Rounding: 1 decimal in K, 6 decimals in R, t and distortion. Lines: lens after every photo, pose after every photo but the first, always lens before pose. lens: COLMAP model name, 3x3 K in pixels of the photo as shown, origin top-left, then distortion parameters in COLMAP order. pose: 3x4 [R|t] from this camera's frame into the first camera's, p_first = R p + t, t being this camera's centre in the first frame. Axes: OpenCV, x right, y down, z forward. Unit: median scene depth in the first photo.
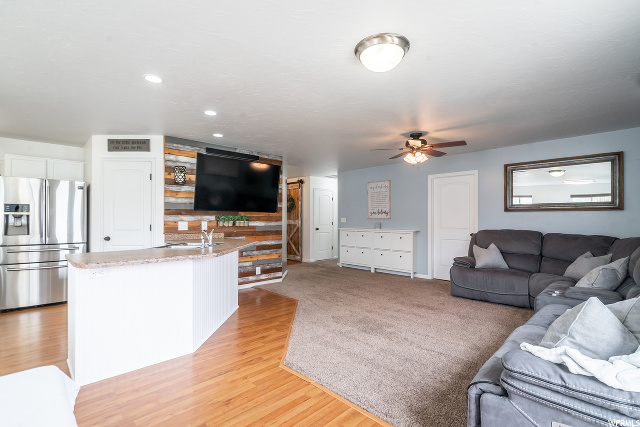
lens RADIAL K [[302.5, 0, 317.3], [0, 302.5, 219.3], [0, 0, 1]] dist [0.001879, 0.000495]
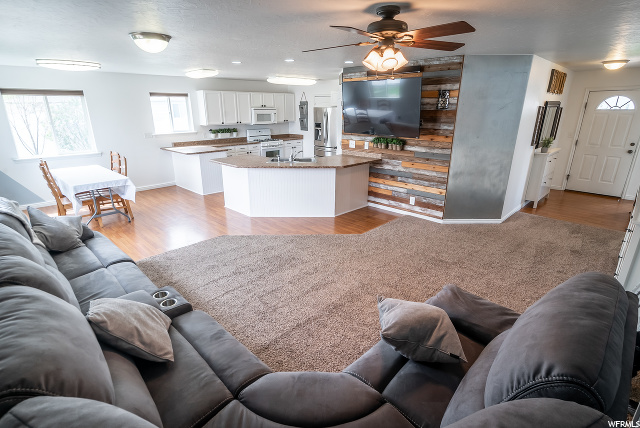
lens RADIAL K [[317.7, 0, 320.0], [0, 317.7, 214.0], [0, 0, 1]] dist [-0.002570, -0.000032]
pose [[0.017898, 0.314731, -0.949012, 0.745140], [0.002906, 0.949144, 0.314829, -0.098857], [0.999836, -0.008393, 0.016073, 0.715405]]
